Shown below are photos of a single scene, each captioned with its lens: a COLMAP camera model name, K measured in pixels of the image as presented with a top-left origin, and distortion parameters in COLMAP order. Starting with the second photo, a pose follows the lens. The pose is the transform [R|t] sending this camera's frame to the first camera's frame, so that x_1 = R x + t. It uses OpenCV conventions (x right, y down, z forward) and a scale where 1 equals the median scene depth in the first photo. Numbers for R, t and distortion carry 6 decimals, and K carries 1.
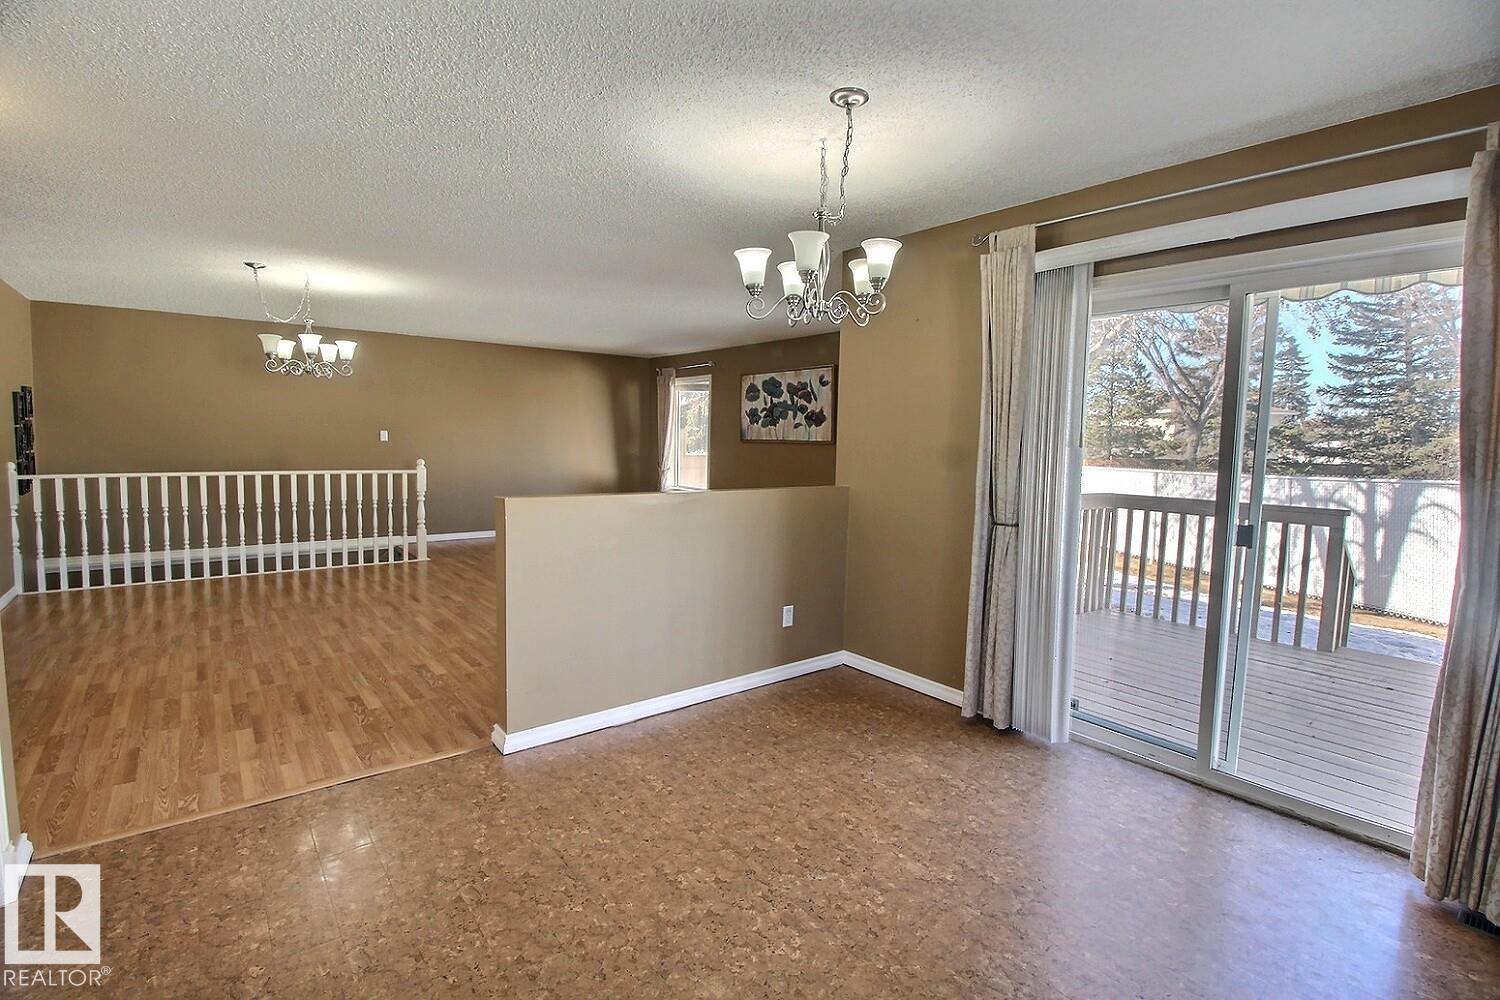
lens RADIAL K [[687.9, 0, 756.8], [0, 687.9, 501.0], [0, 0, 1]] dist [-0.031109, -0.000374]
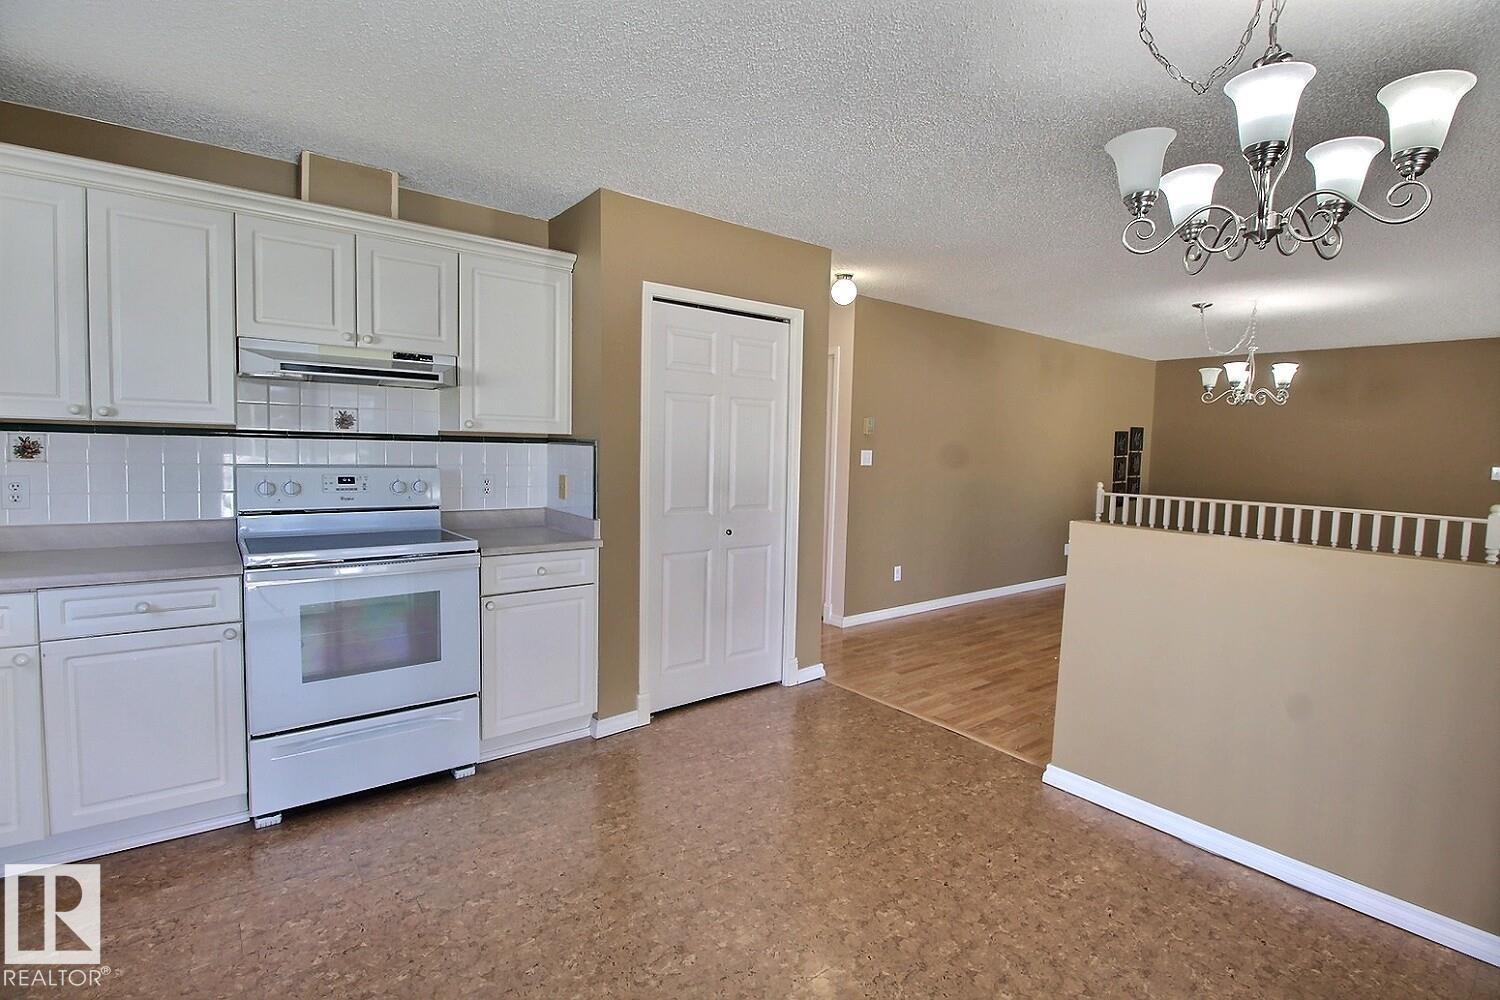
lens RADIAL K [[690.1, 0, 752.5], [0, 690.1, 513.6], [0, 0, 1]] dist [-0.029809, -0.000406]
pose [[-0.025120, 0.075428, -0.996835, 0.235384], [-0.115252, 0.990282, 0.077837, -0.015332], [0.993019, 0.116842, -0.016183, 0.220052]]
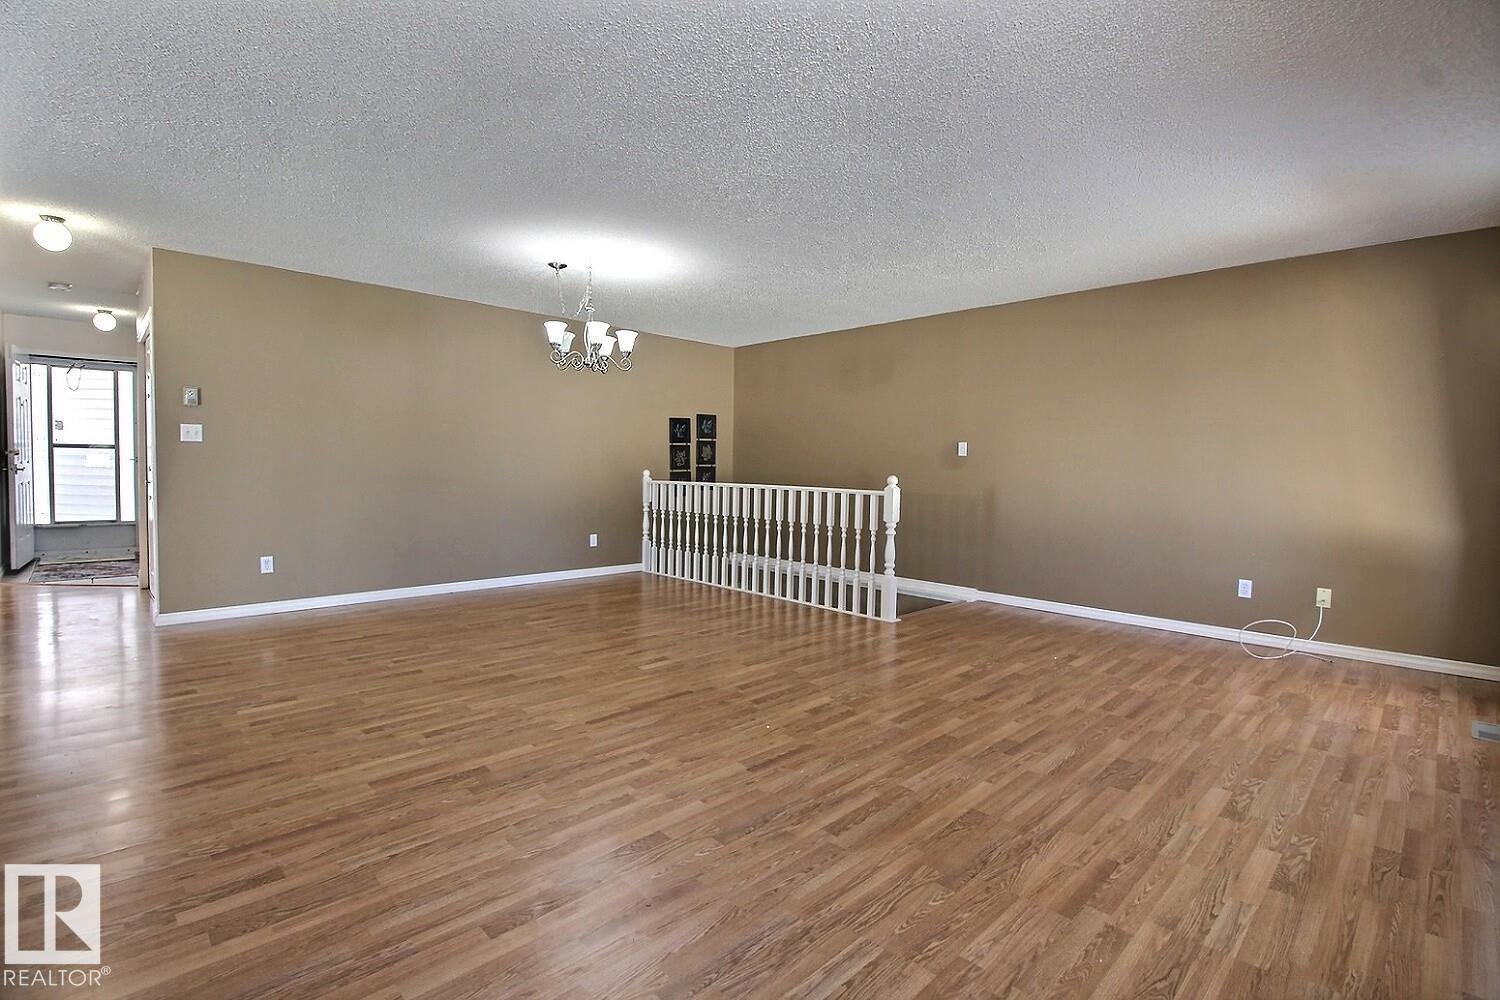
lens RADIAL K [[694.3, 0, 751.9], [0, 694.3, 490.1], [0, 0, 1]] dist [0.000625, -0.011011]
pose [[0.092652, 0.017238, -0.995549, 0.201941], [-0.103089, 0.994643, 0.007628, -0.036981], [0.990348, 0.101924, 0.093932, 0.780537]]
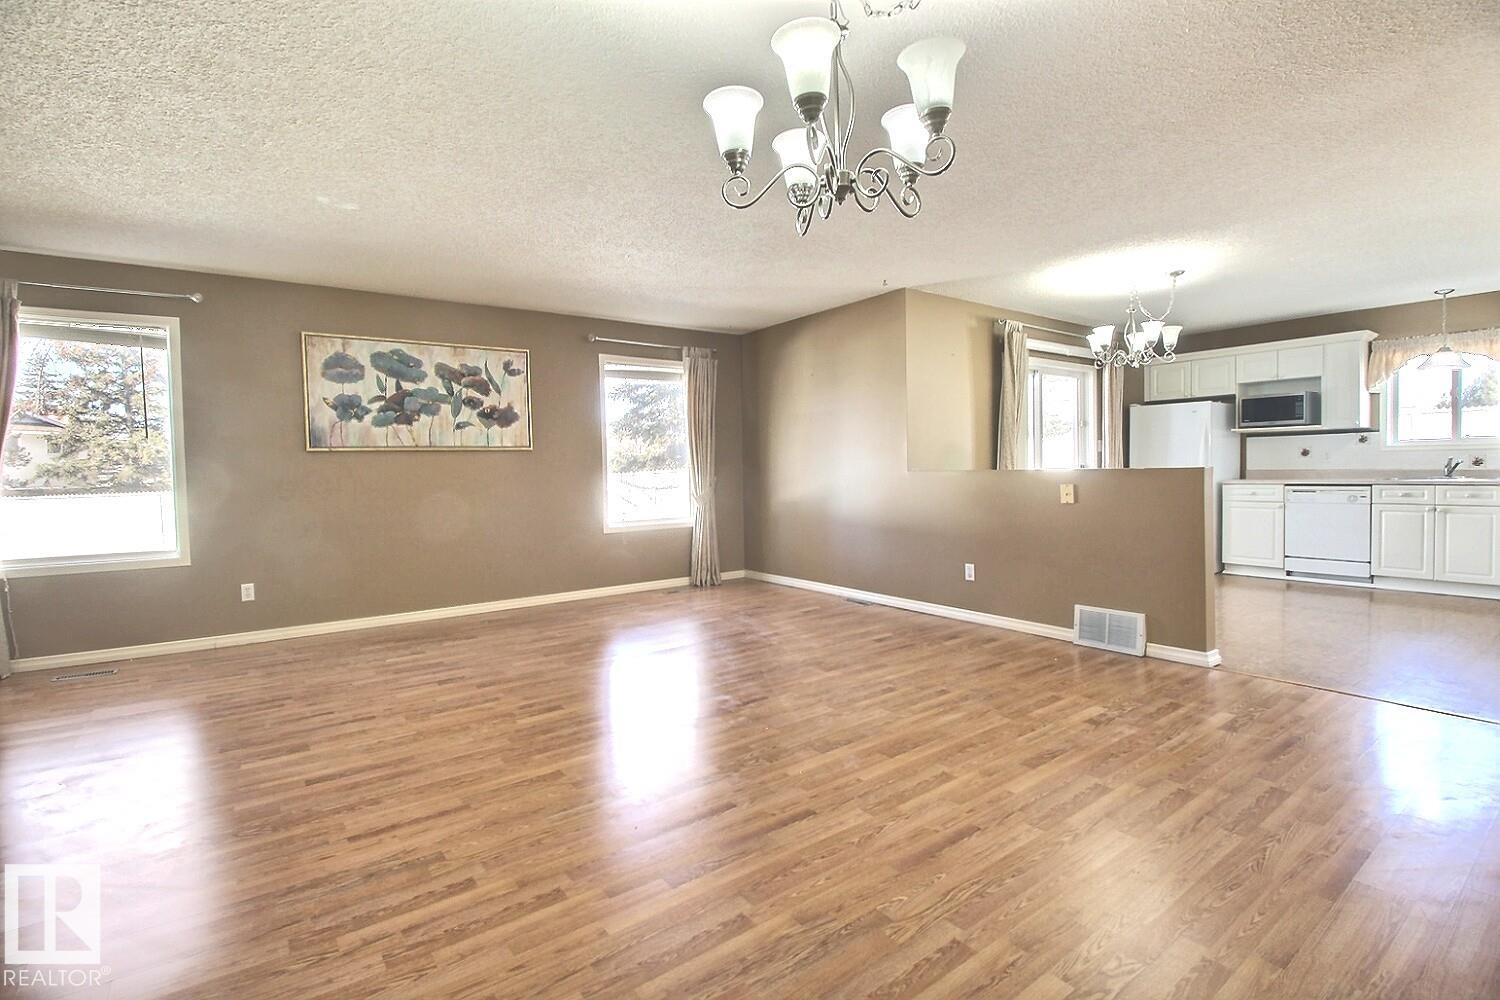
lens RADIAL K [[702.9, 0, 749.6], [0, 702.9, 493.1], [0, 0, 1]] dist [-0.004719, -0.000715]
pose [[0.048705, -0.060975, 0.996950, -0.686830], [0.109319, 0.992464, 0.055360, -0.050417], [-0.992813, 0.106289, 0.055003, 0.706937]]
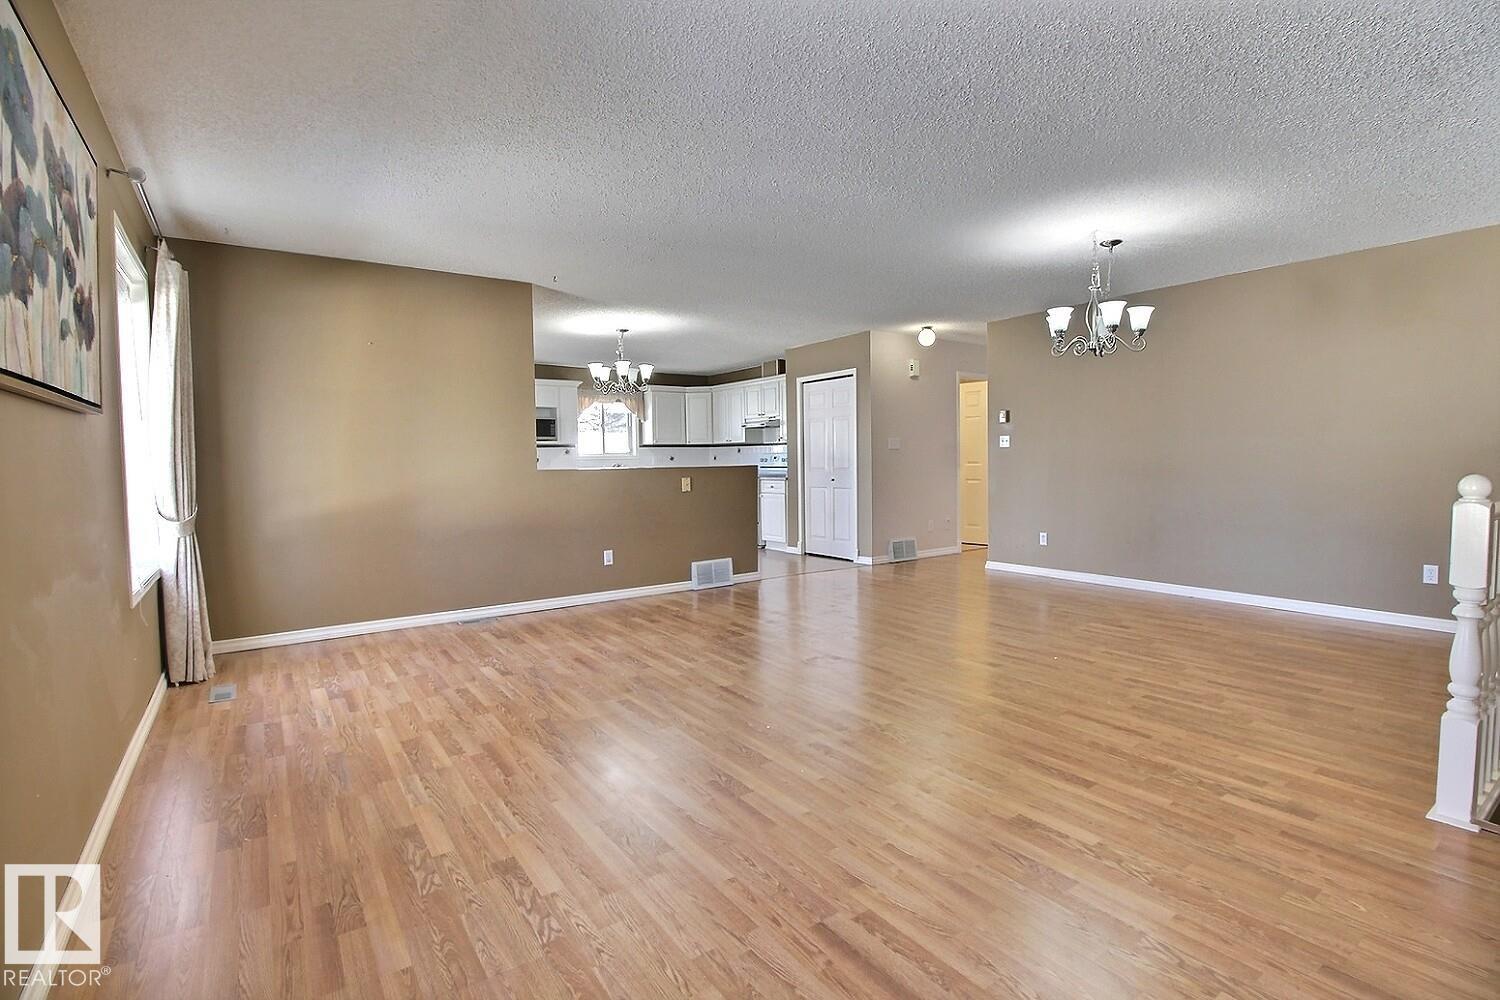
lens RADIAL K [[694.3, 0, 751.9], [0, 694.3, 490.1], [0, 0, 1]] dist [0.000625, -0.011011]
pose [[-0.997868, -0.011637, 0.064219, -0.204521], [-0.002934, 0.990980, 0.133980, -0.091702], [-0.065199, 0.133506, -0.988901, 1.288934]]
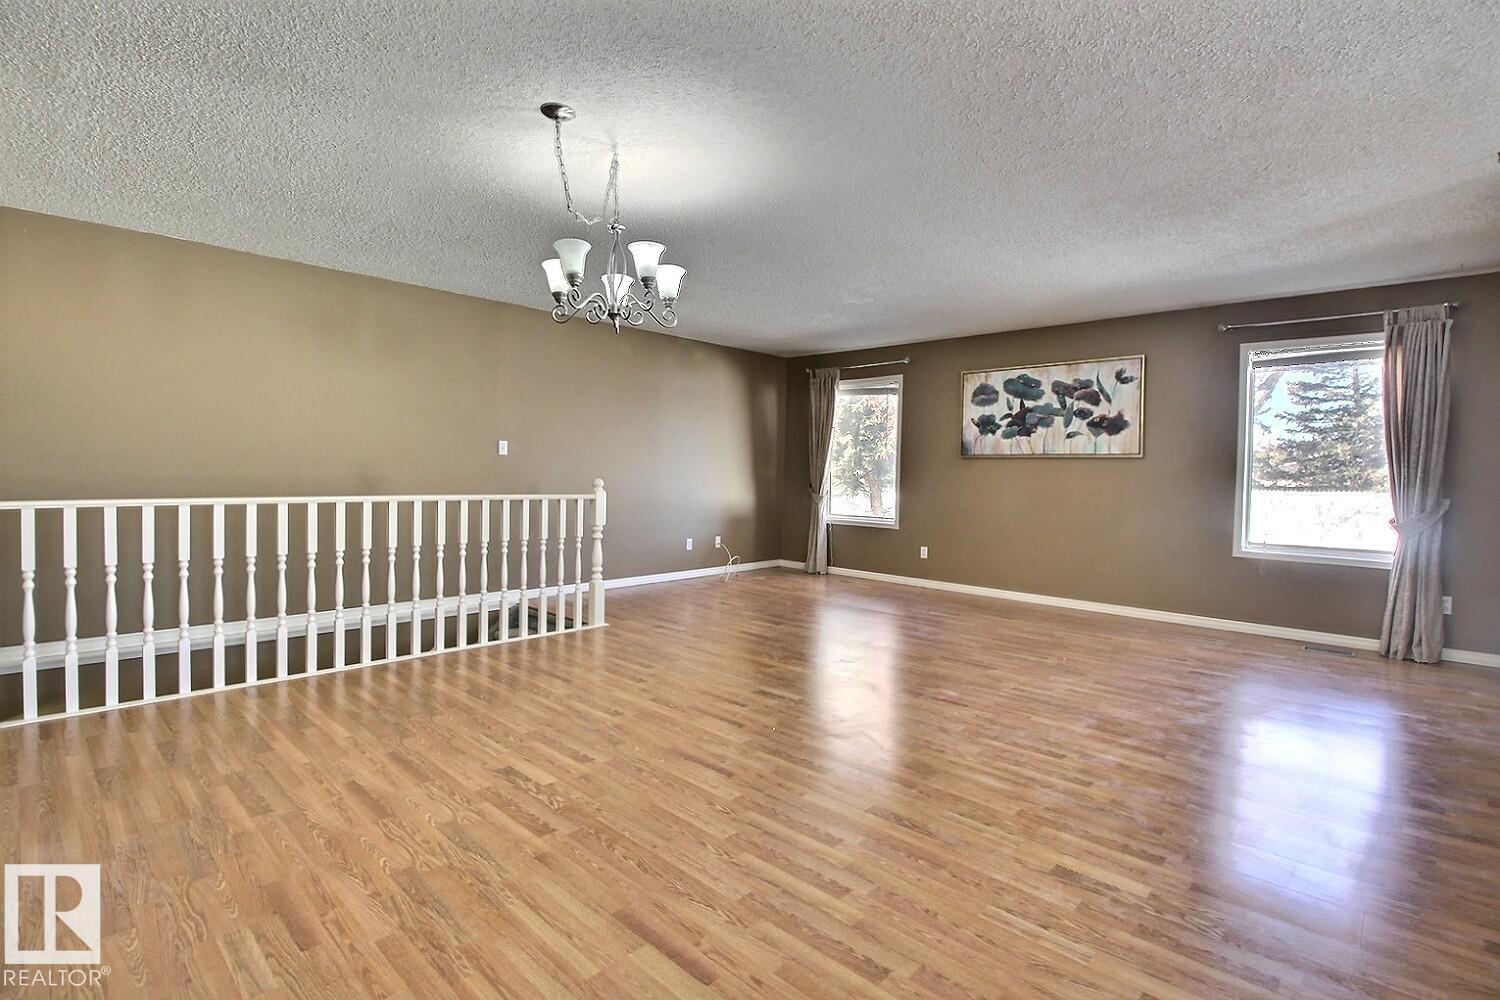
lens RADIAL K [[702.9, 0, 749.6], [0, 702.9, 493.1], [0, 0, 1]] dist [-0.004719, -0.000715]
pose [[0.992293, -0.007135, 0.123712, -0.423663], [0.014025, 0.998393, -0.054906, -0.005554], [-0.123121, 0.056218, 0.990798, 0.272626]]
